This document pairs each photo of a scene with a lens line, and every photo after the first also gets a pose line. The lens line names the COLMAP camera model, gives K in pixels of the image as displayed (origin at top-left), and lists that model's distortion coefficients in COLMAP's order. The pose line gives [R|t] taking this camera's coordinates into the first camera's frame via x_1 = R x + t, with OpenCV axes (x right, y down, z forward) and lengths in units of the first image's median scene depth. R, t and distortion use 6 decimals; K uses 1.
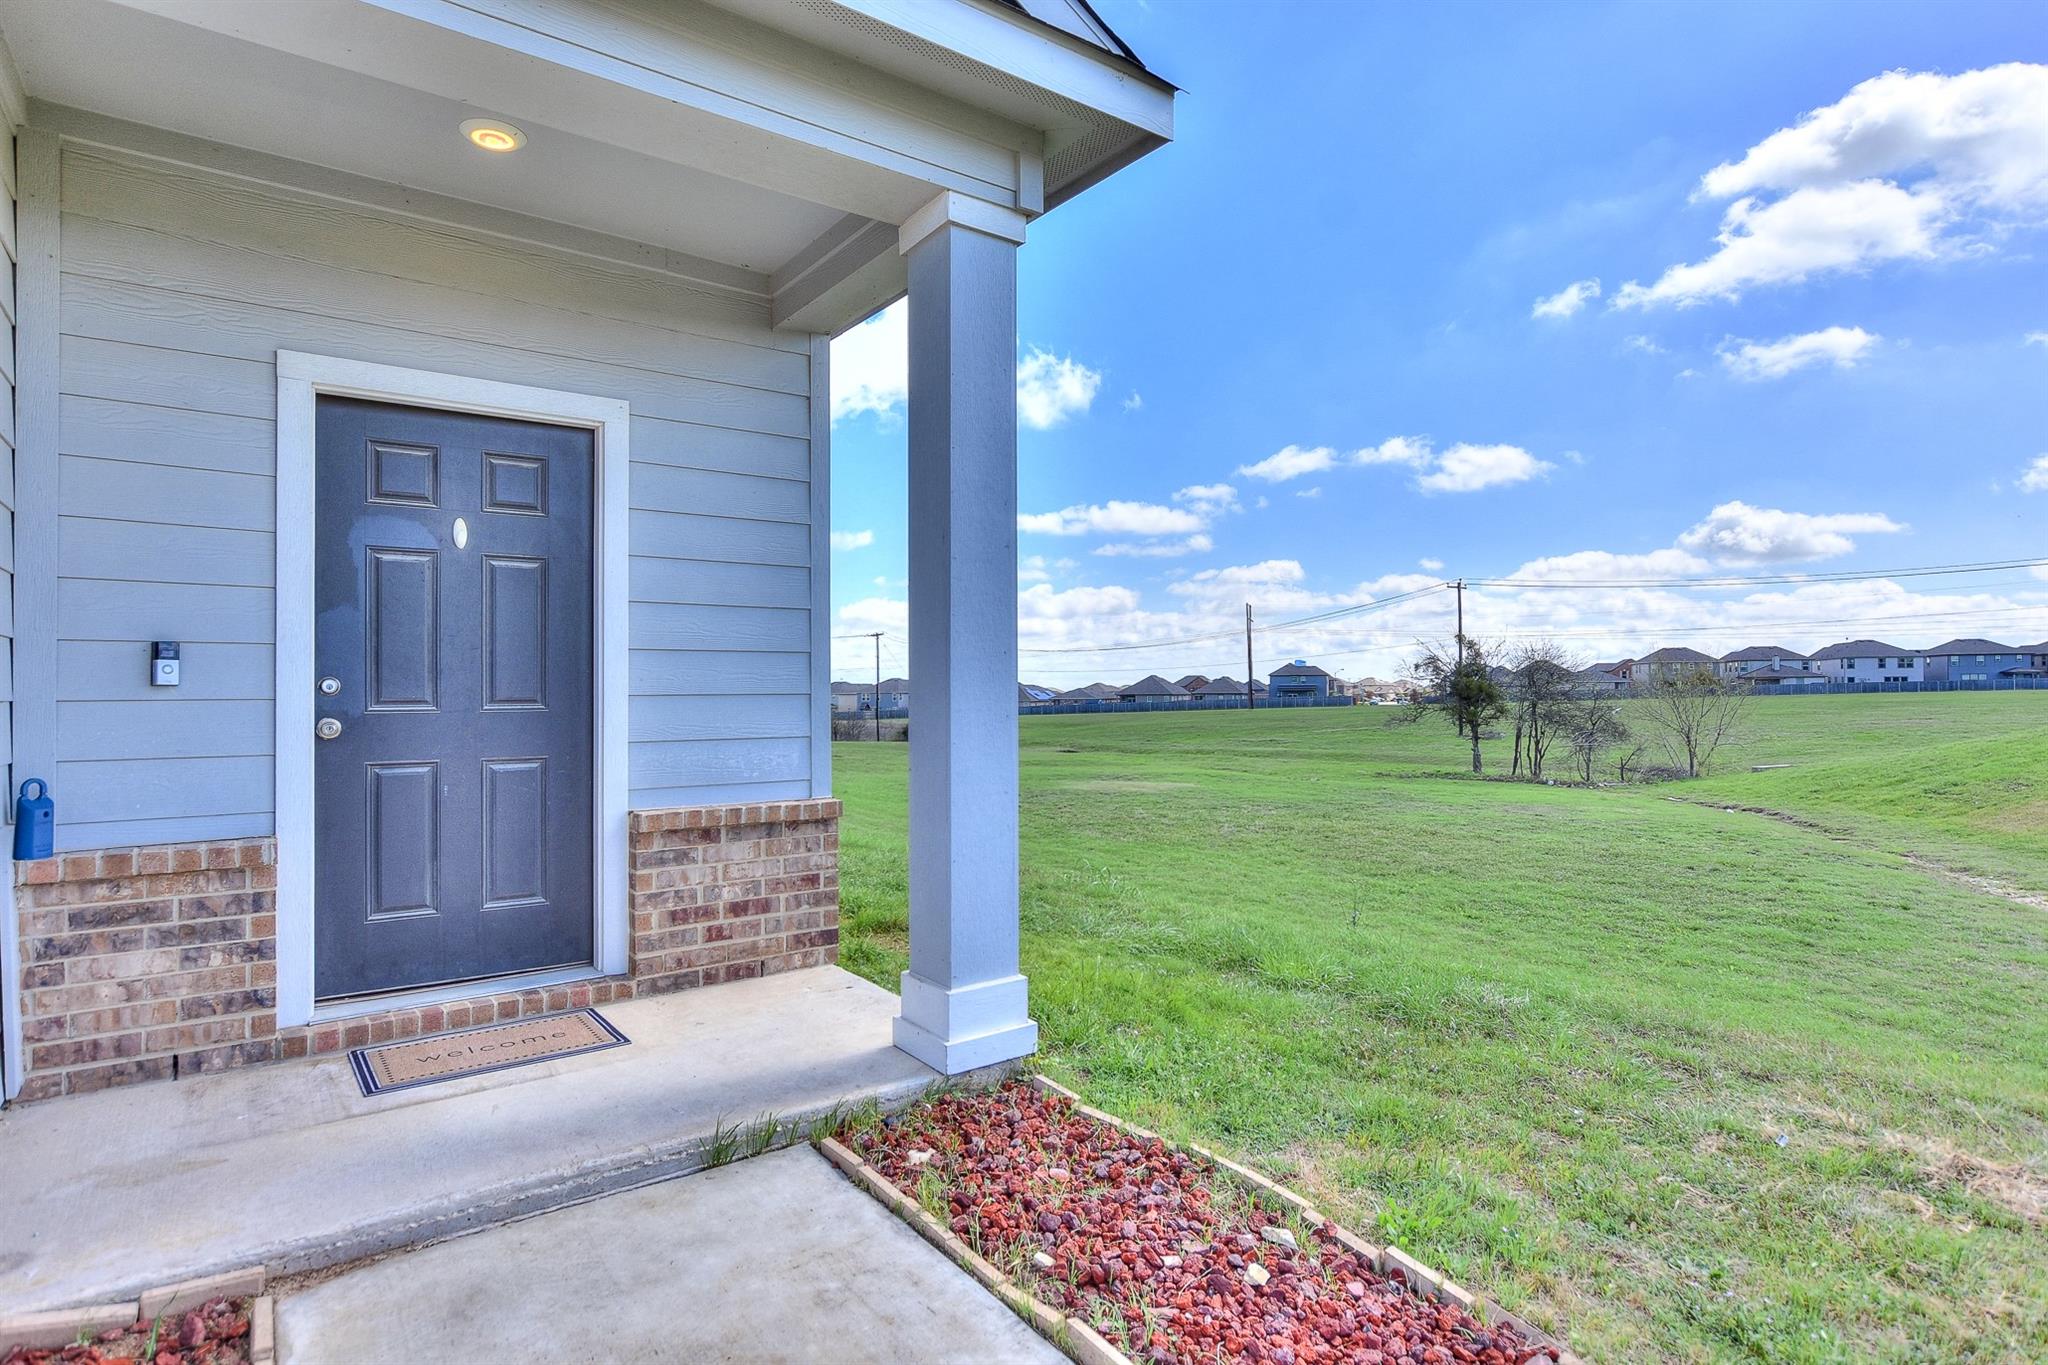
lens RADIAL K [[1094.1, 0, 1024.0], [0, 1094.1, 682.5], [0, 0, 1]] dist [-0.002949, -0.001124]
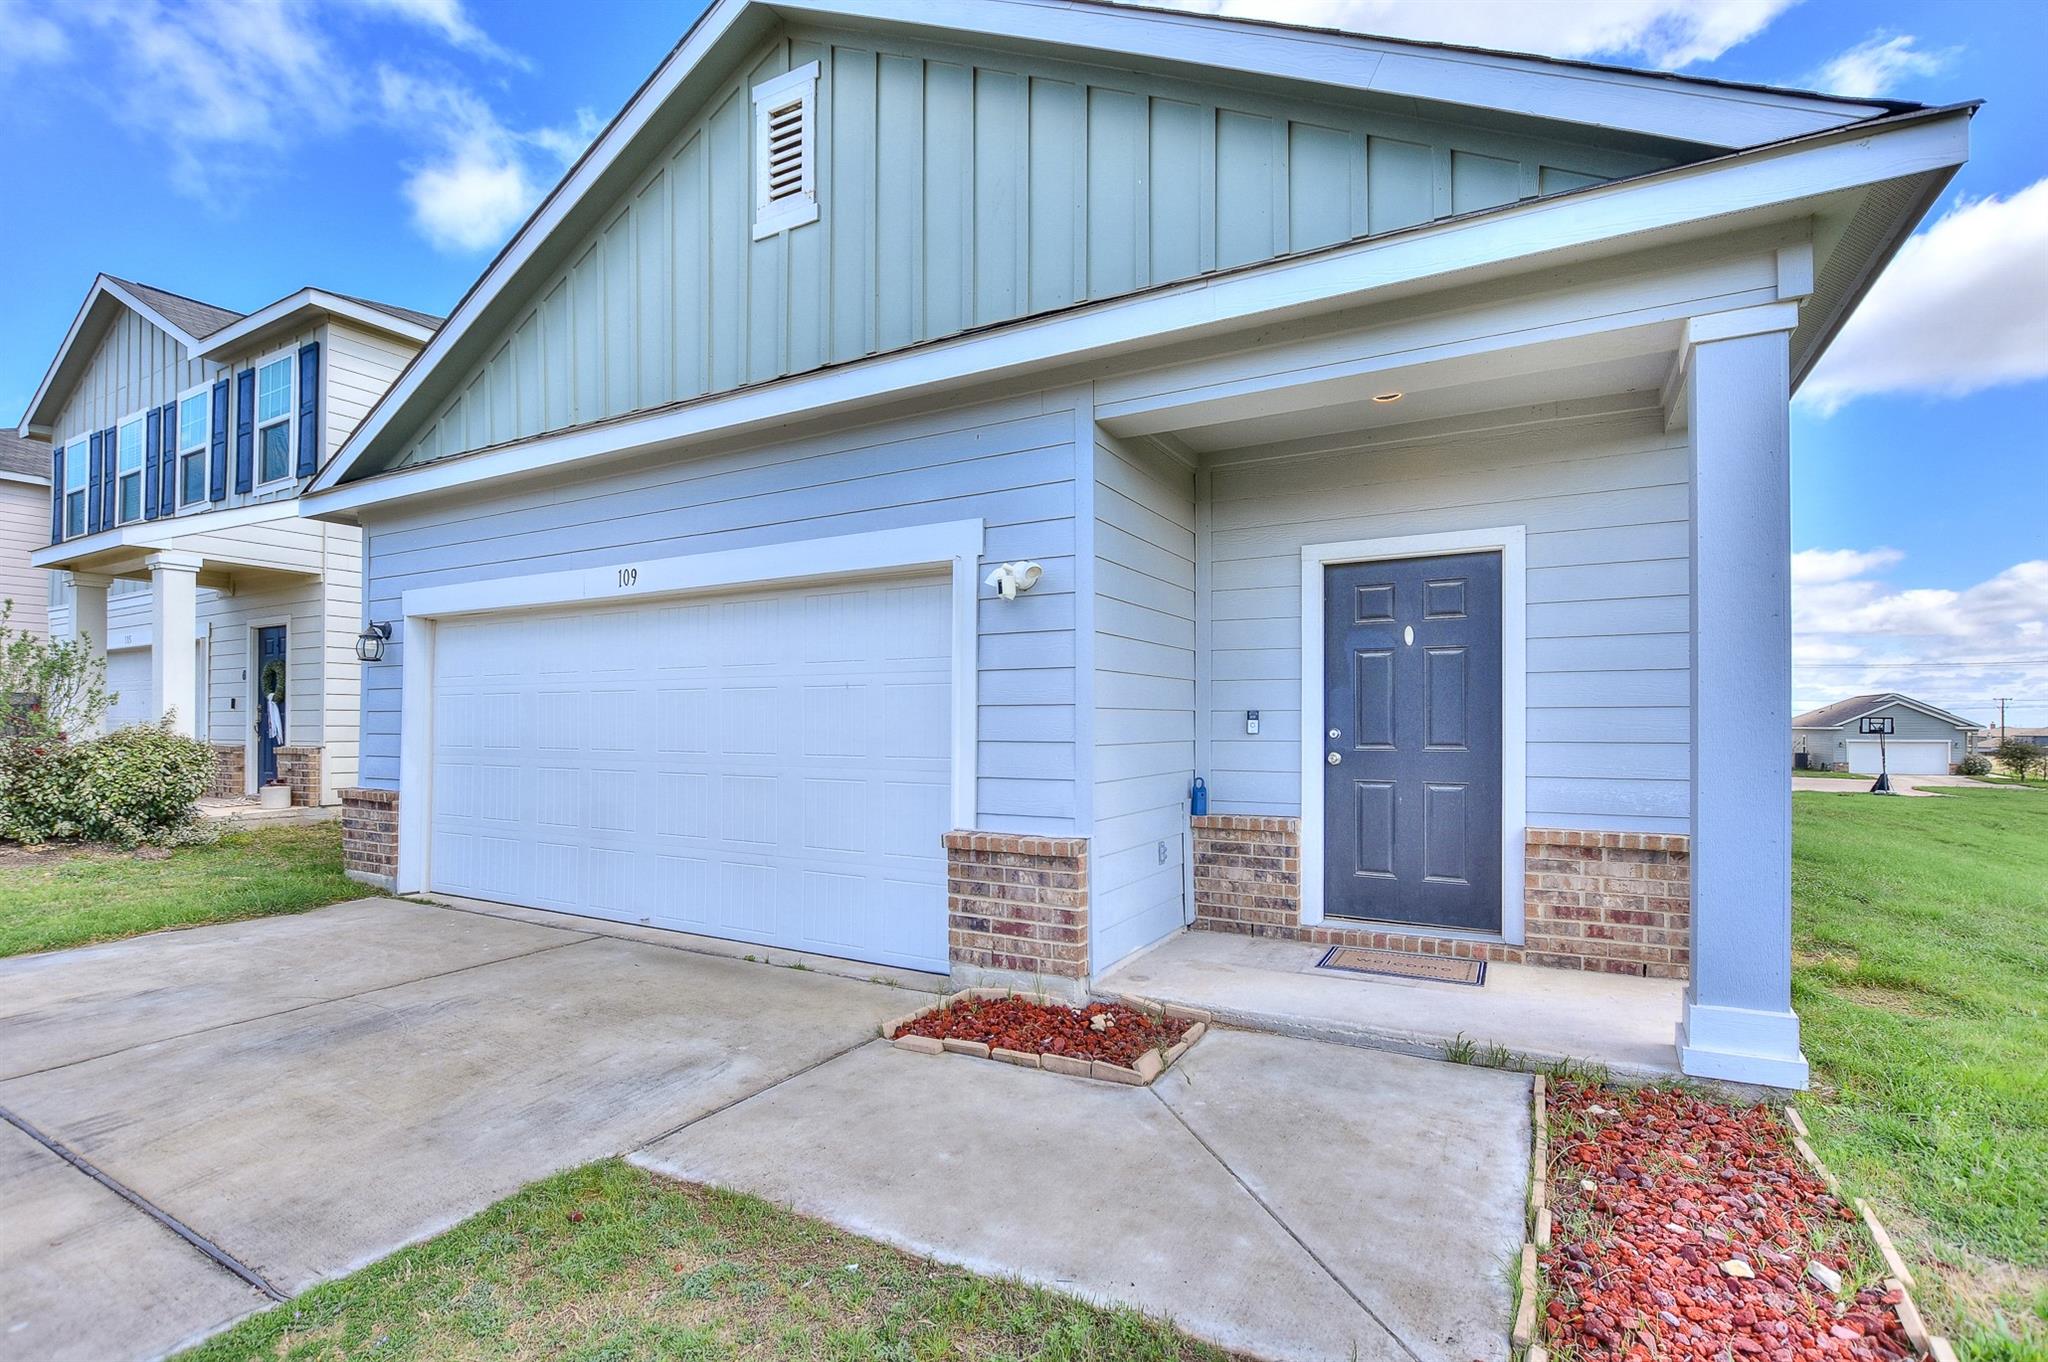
lens RADIAL K [[931.5, 0, 1025.9], [0, 931.5, 711.4], [0, 0, 1]] dist [-0.017816, -0.000076]
pose [[0.424172, -0.003788, -0.905574, 0.511704], [0.005812, 0.999982, -0.001460, -0.034372], [0.905563, -0.004643, 0.424187, -0.060944]]
